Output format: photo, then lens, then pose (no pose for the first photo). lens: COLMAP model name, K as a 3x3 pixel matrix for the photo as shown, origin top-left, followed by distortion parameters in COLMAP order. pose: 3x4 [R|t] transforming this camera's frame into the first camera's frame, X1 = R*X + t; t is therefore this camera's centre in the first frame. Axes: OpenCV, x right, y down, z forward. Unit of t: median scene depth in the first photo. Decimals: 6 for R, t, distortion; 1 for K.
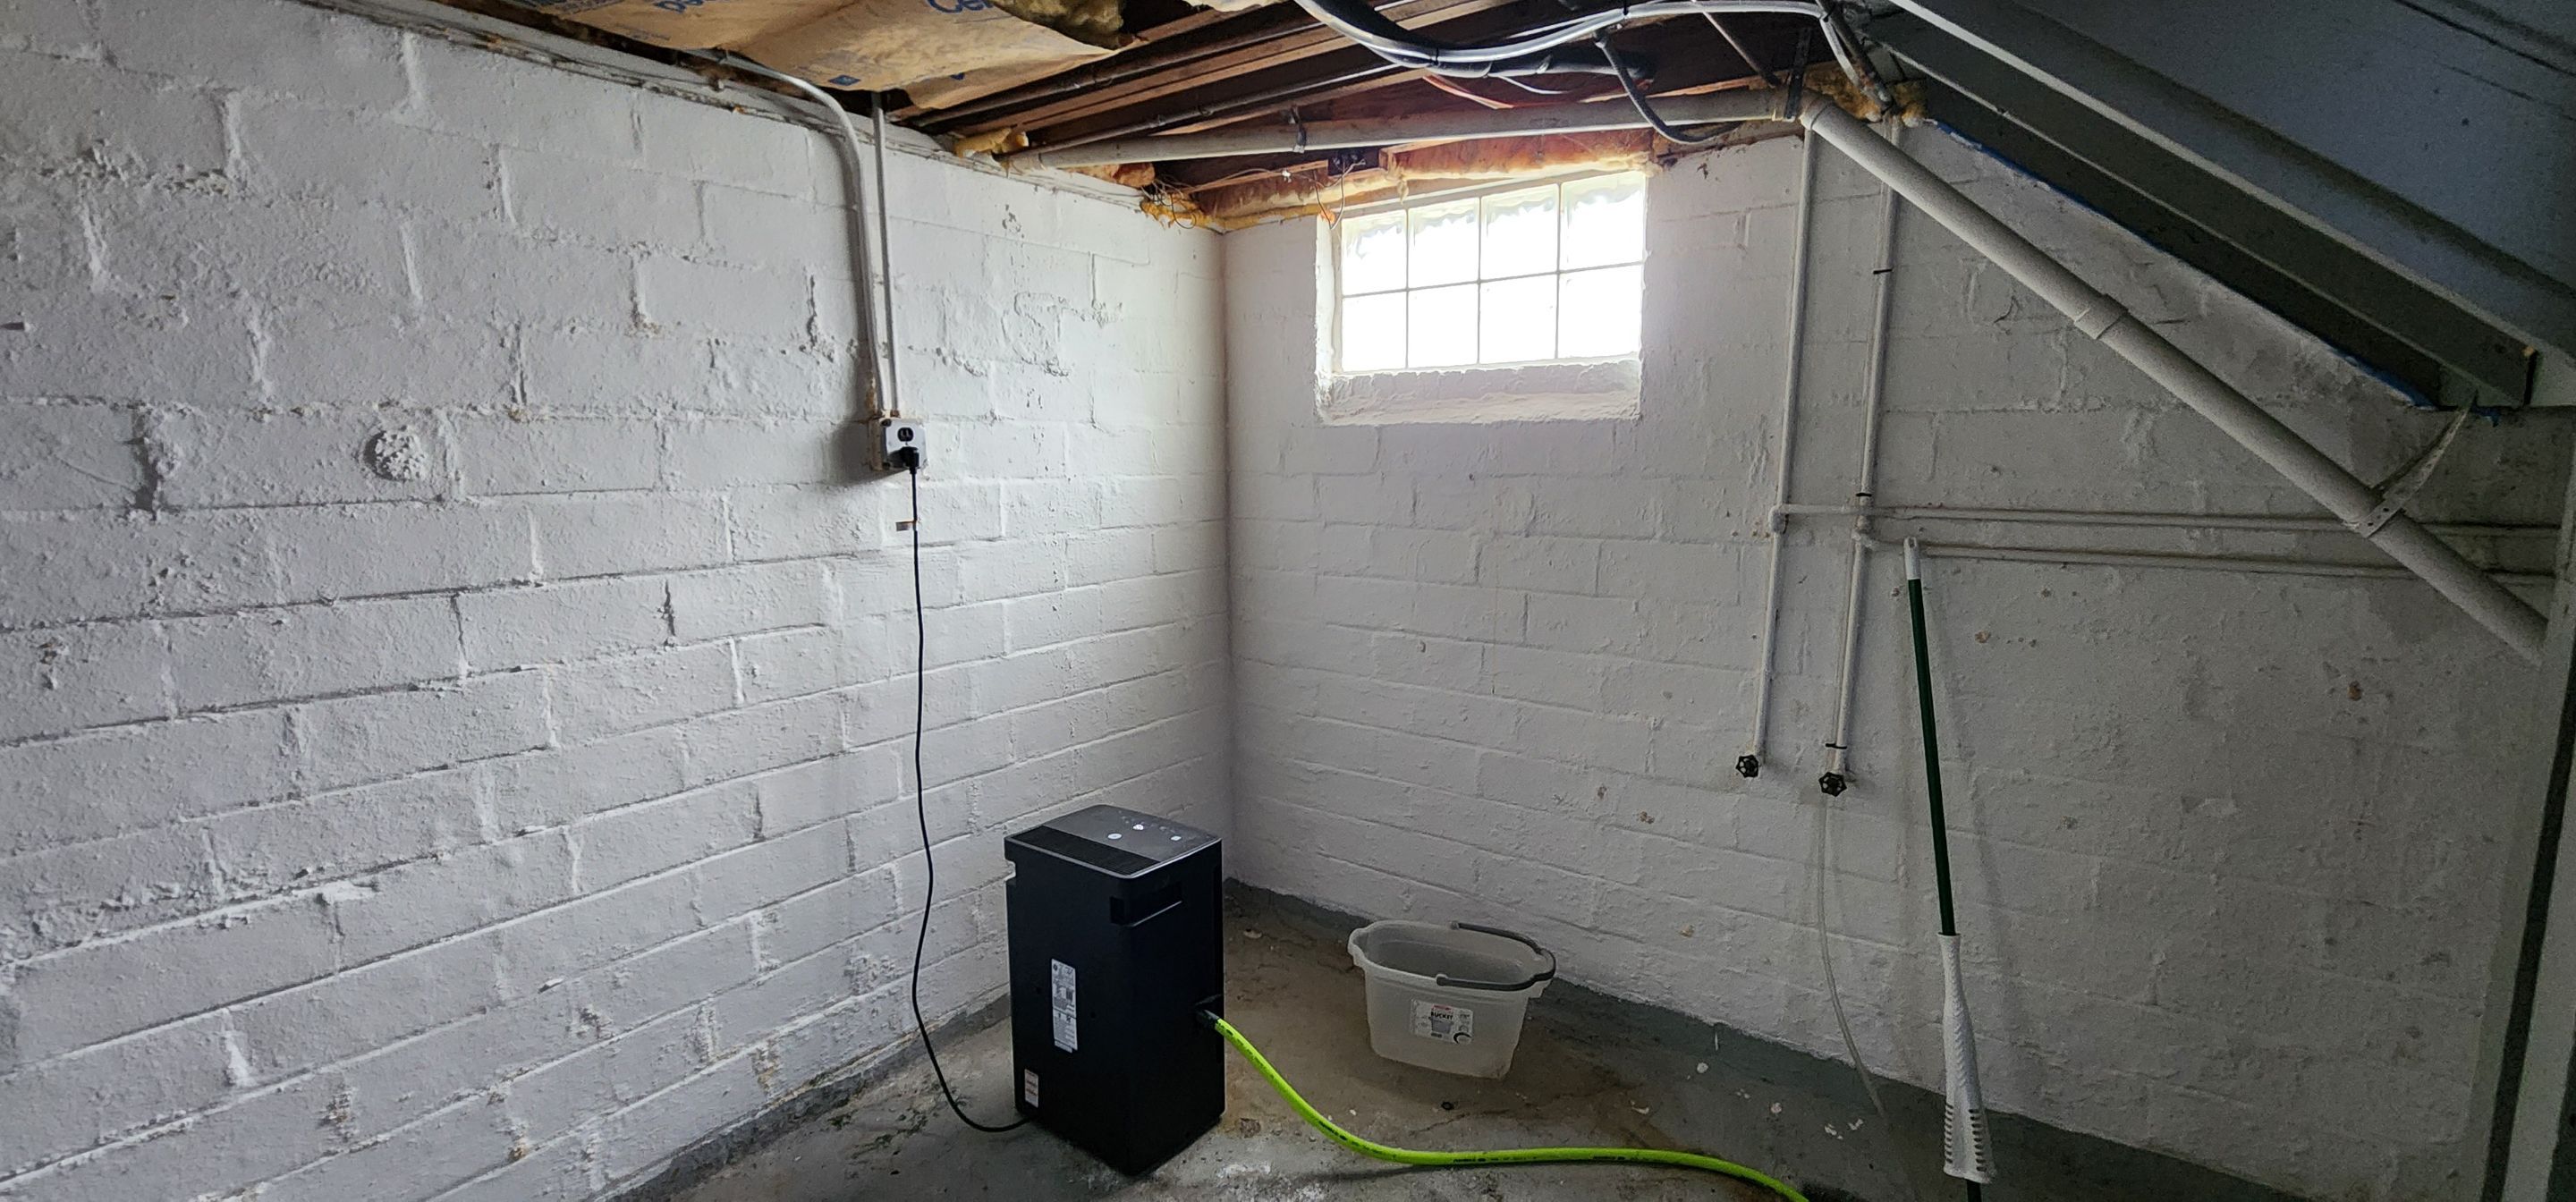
lens RADIAL K [[1059.5, 0, 1284.9], [0, 1059.5, 607.9], [0, 0, 1]] dist [0.002901, 0.000061]
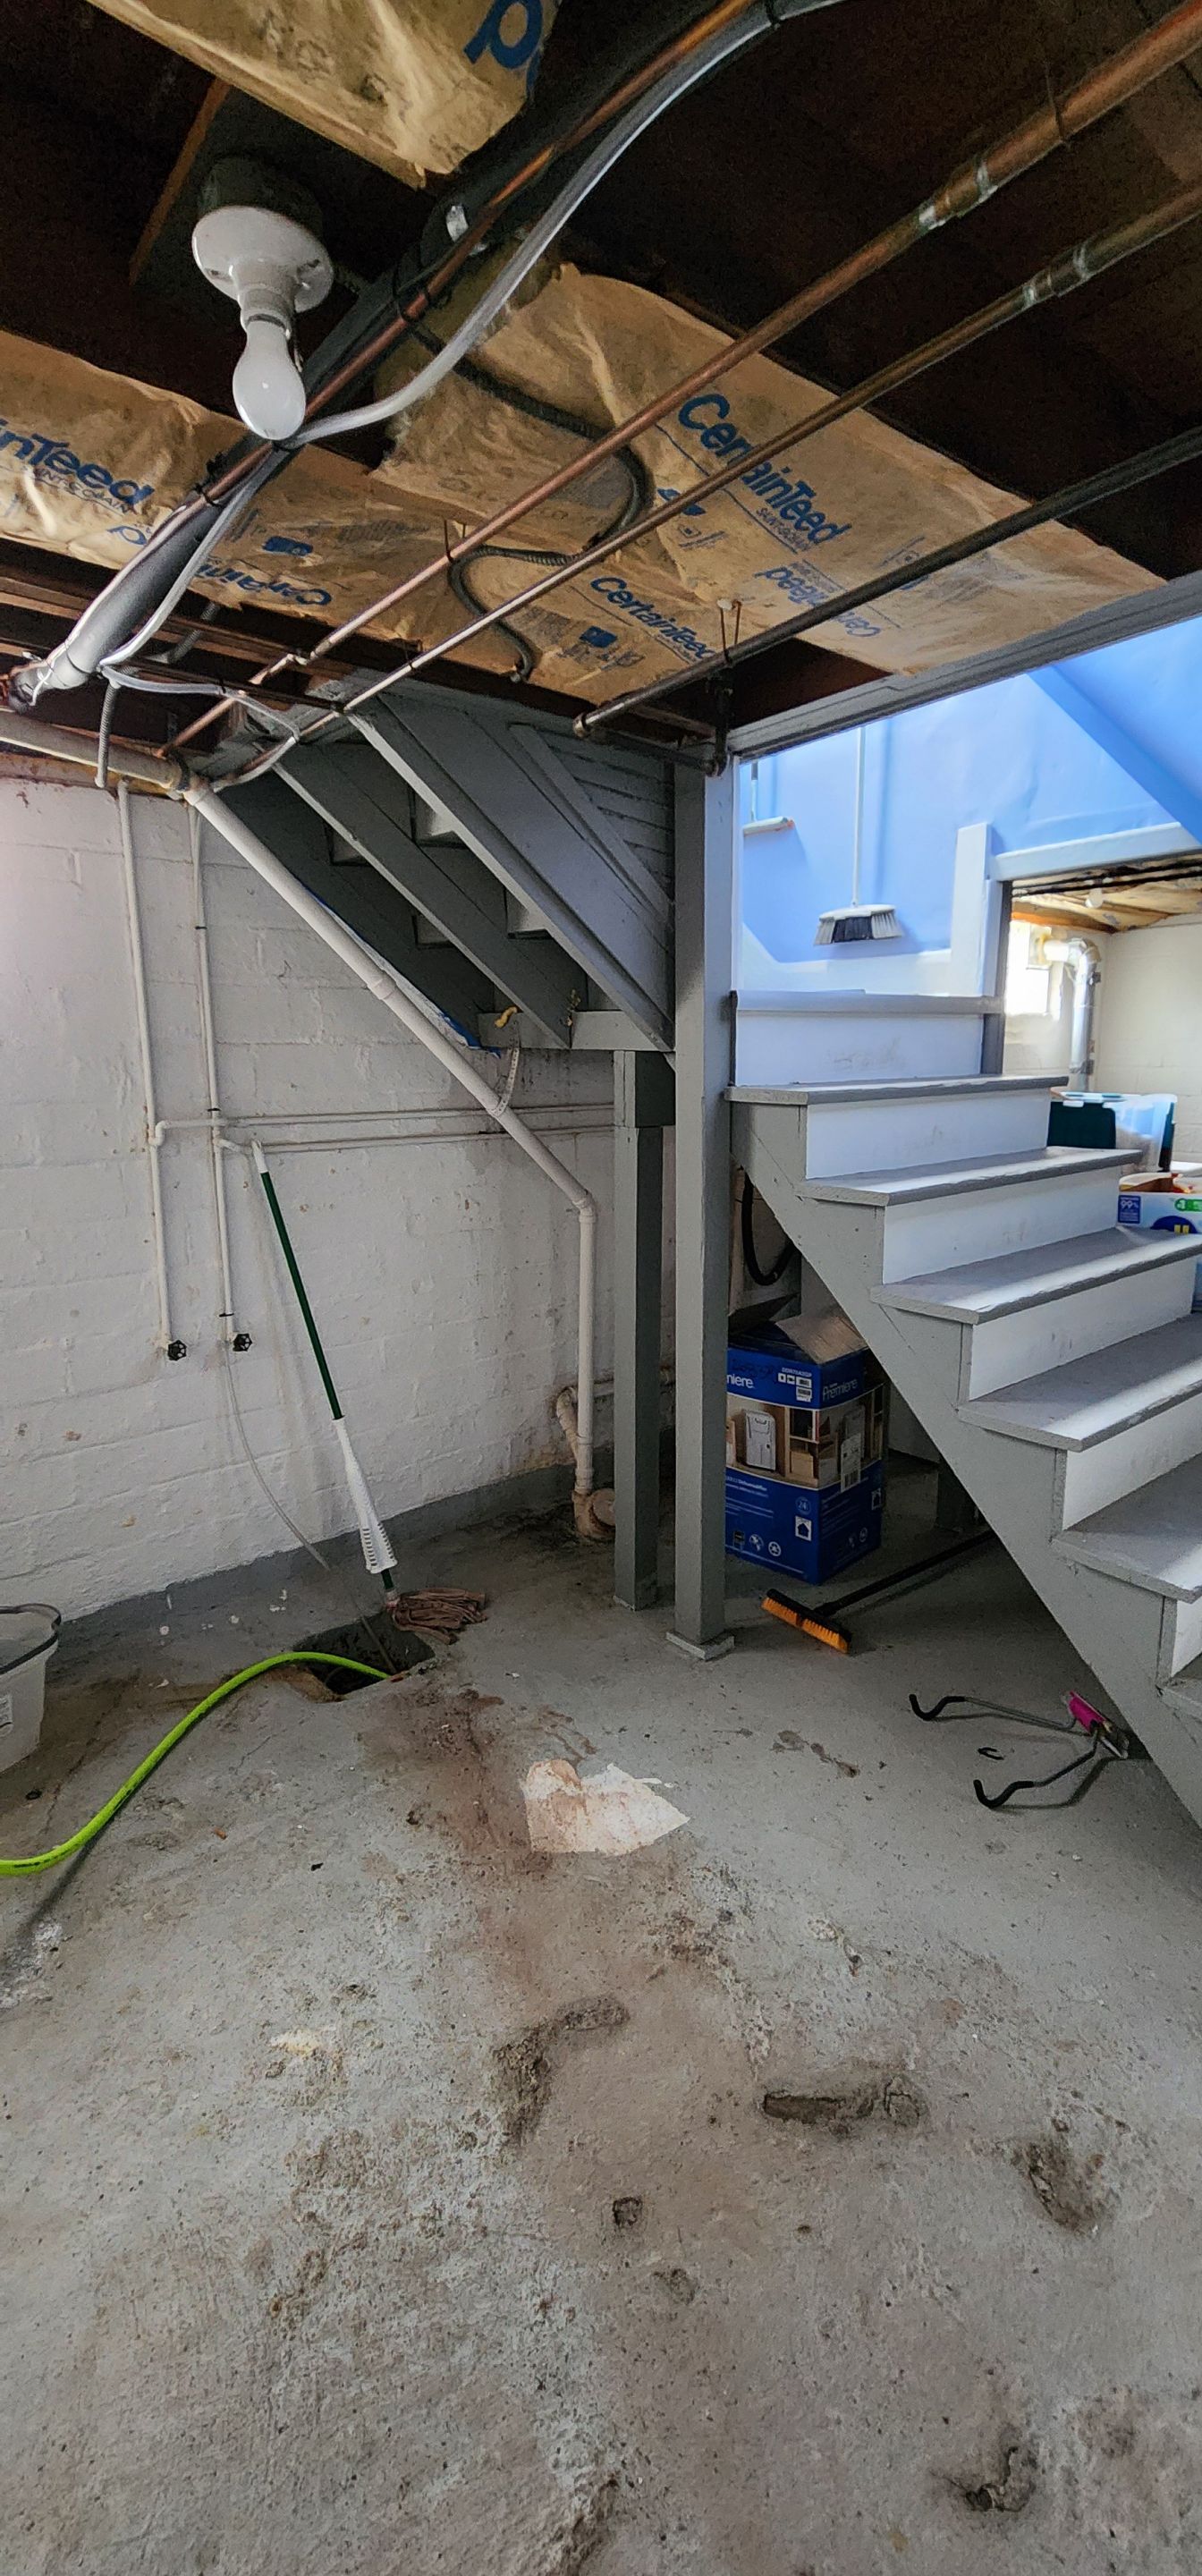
lens RADIAL K [[1059.5, 0, 596.2], [0, 1059.5, 1283.6], [0, 0, 1]] dist [0.002901, 0.000061]
pose [[0.245367, -0.200094, 0.948555, -0.549503], [0.152230, 0.974281, 0.166143, -0.045615], [-0.957403, 0.103633, 0.269517, 0.253988]]
